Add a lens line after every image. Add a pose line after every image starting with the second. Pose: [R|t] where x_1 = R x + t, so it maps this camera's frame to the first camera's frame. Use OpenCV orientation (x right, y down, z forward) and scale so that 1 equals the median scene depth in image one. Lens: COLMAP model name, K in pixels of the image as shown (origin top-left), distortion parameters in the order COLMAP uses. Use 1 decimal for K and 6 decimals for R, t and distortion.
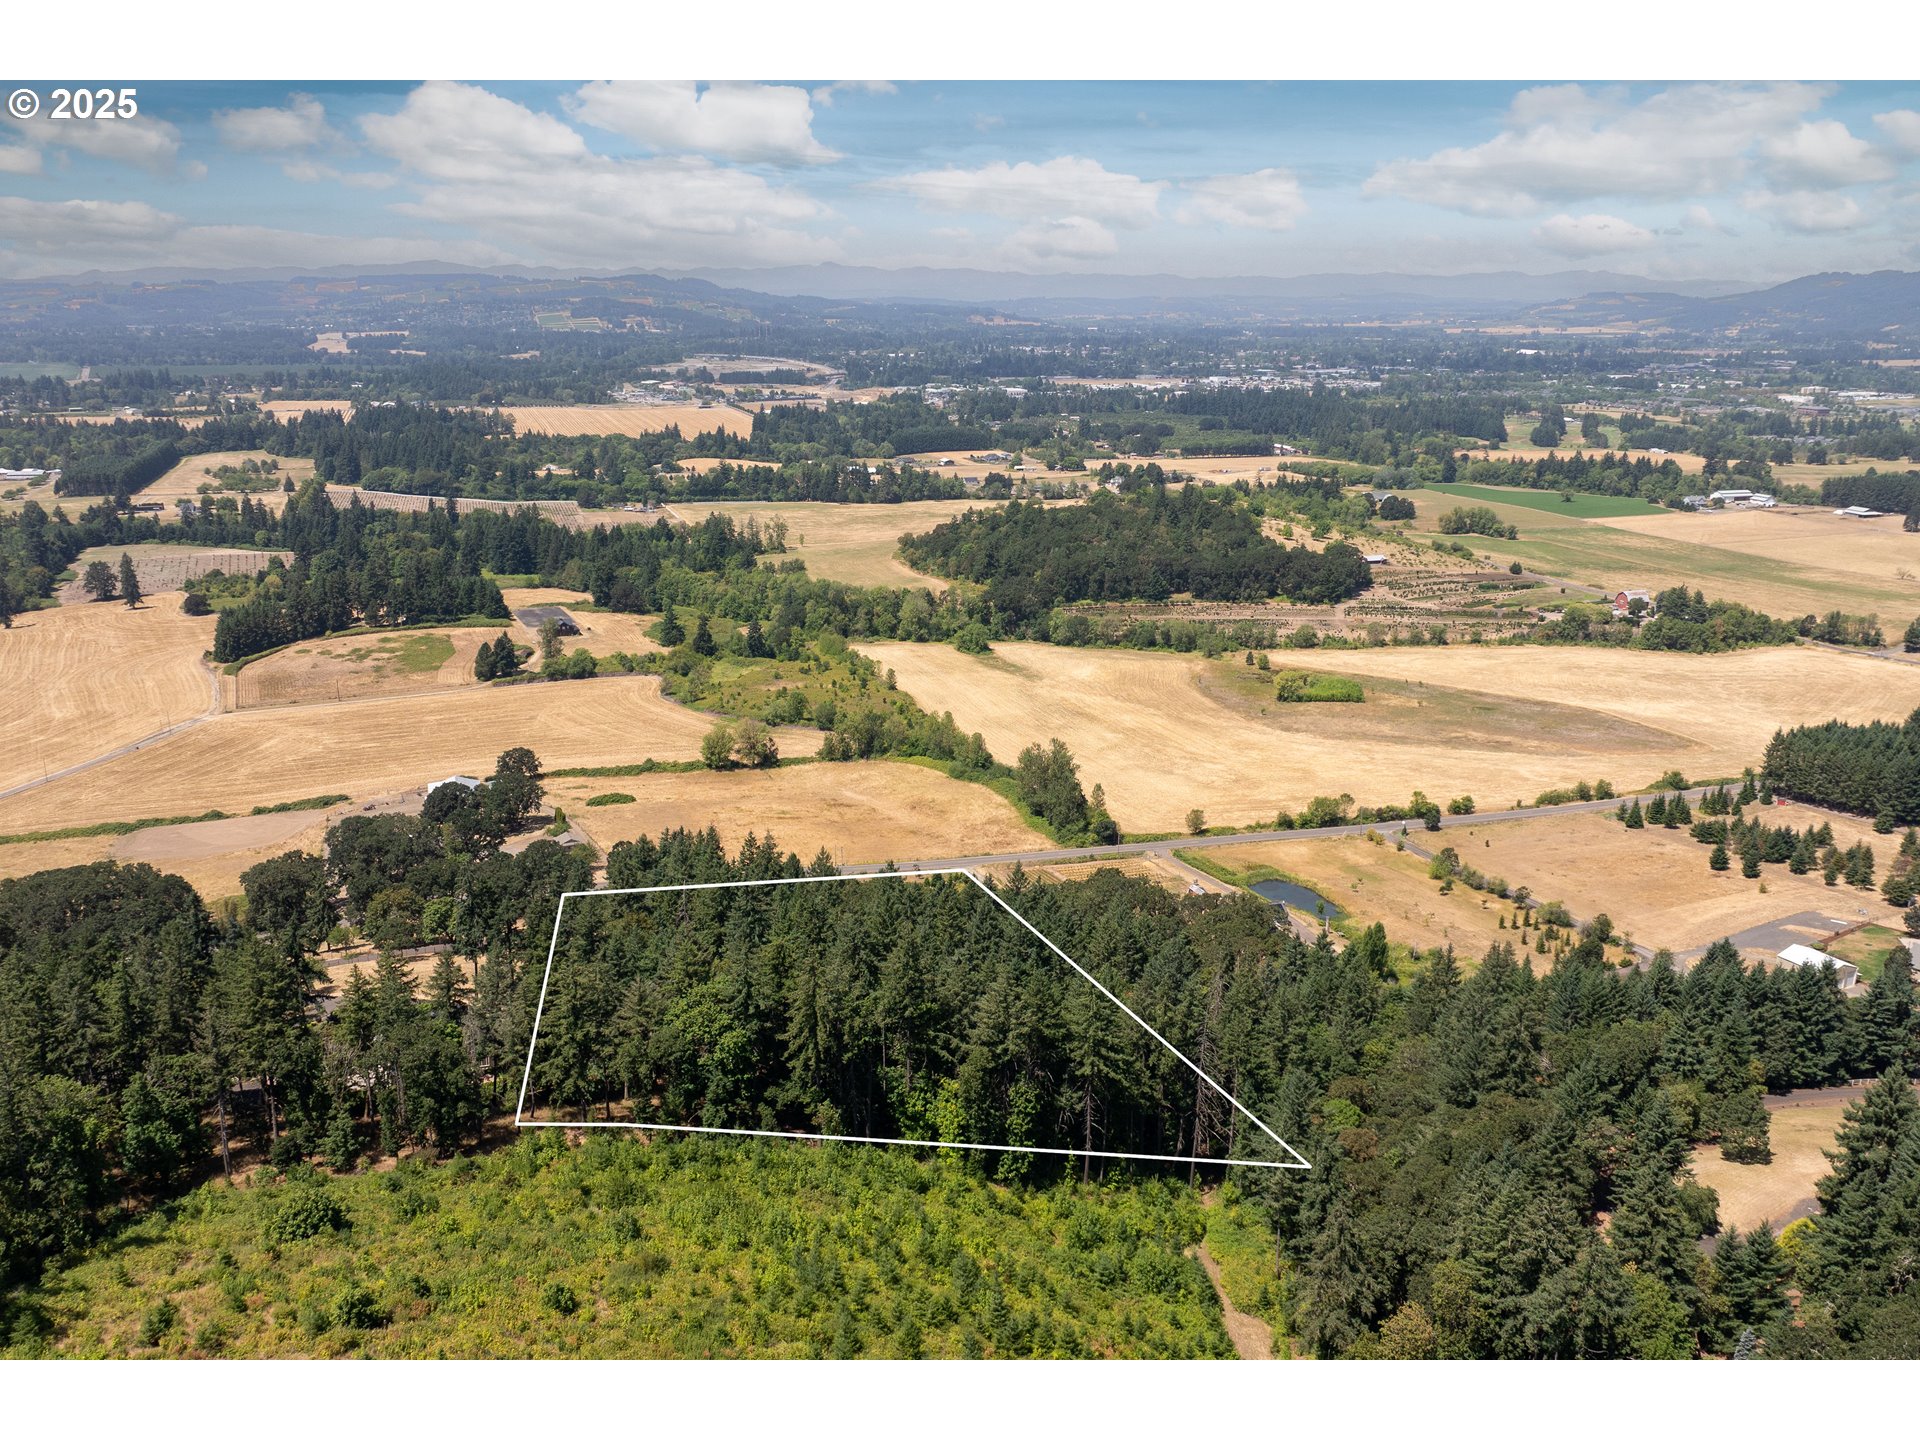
lens RADIAL K [[1595.3, 0, 966.3], [0, 1595.3, 714.7], [0, 0, 1]] dist [-0.001423, -0.051469]
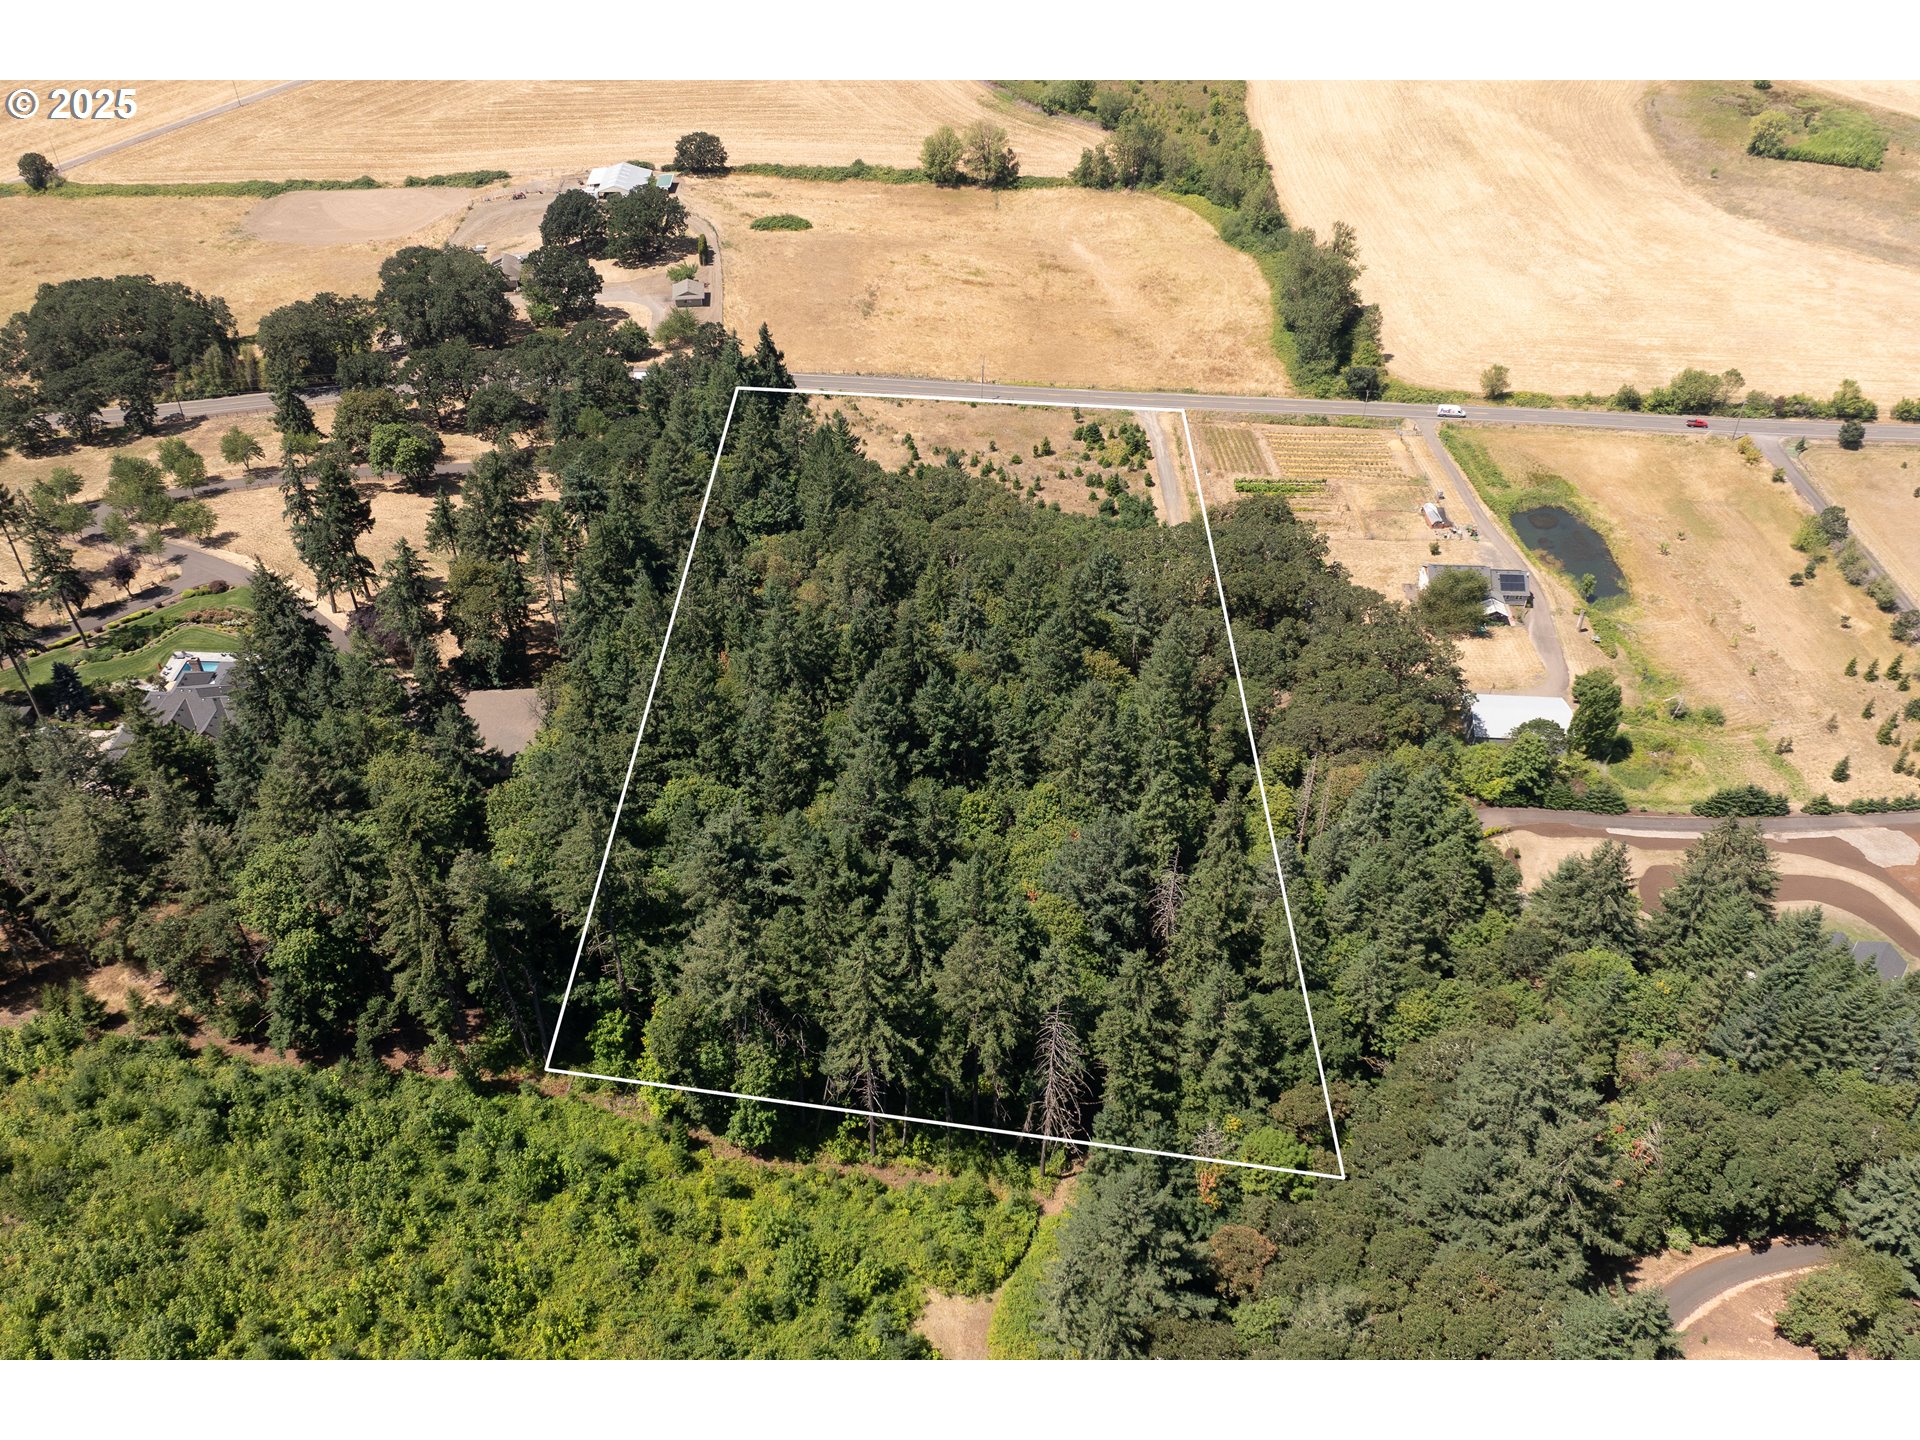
lens RADIAL K [[1595.3, 0, 966.3], [0, 1595.3, 714.7], [0, 0, 1]] dist [-0.001423, -0.051469]
pose [[0.946546, 0.208744, -0.245919, 0.118202], [-0.081822, 0.892820, 0.442920, -0.090705], [0.312018, -0.399122, 0.862175, 0.234084]]
